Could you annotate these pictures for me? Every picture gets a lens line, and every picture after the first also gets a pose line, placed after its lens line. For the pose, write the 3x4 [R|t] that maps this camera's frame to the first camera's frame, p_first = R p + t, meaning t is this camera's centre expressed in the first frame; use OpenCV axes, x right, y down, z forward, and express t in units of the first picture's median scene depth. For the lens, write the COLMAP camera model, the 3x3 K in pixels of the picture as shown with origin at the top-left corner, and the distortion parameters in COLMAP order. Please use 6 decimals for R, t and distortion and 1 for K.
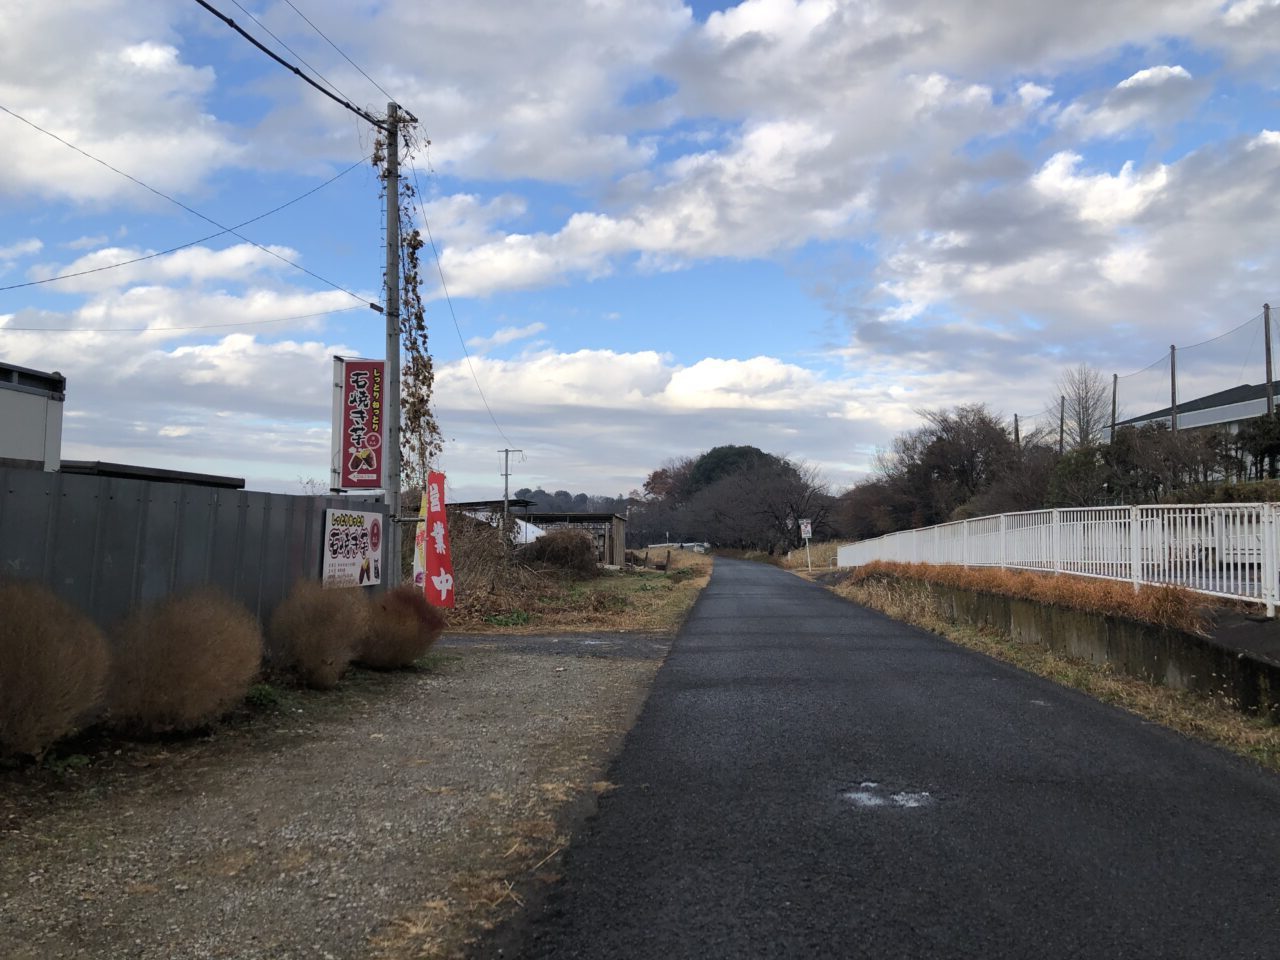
lens RADIAL K [[1064.3, 0, 640.0], [0, 1064.3, 480.0], [0, 0, 1]] dist [0.033301, 0.000725]
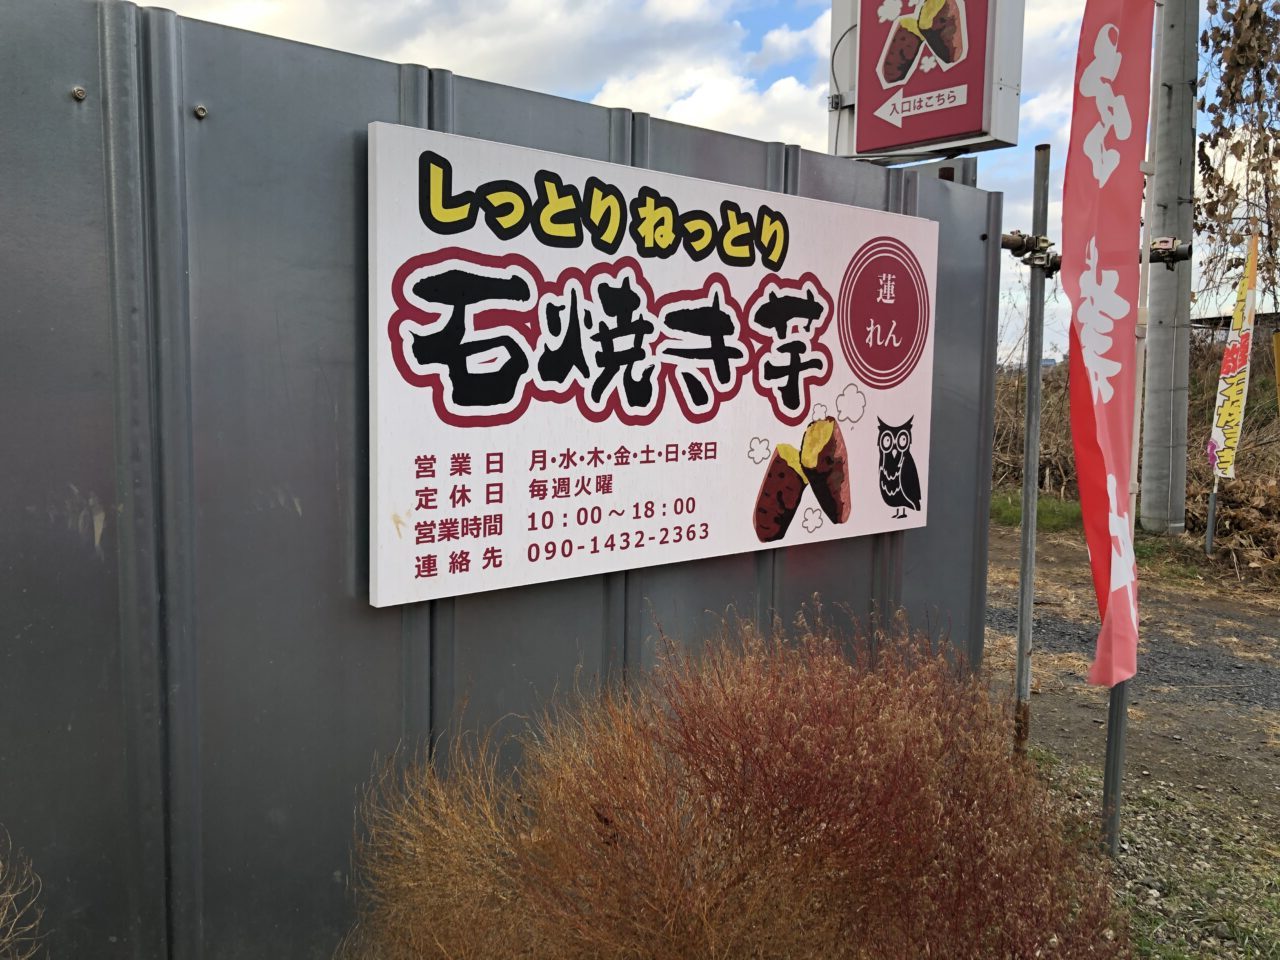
lens RADIAL K [[1064.3, 0, 640.0], [0, 1064.3, 480.0], [0, 0, 1]] dist [0.033301, 0.000725]
pose [[0.729594, 0.070447, -0.680243, -0.132639], [0.035484, 0.989441, 0.140526, 0.052870], [0.682960, -0.126664, 0.719390, 0.803274]]
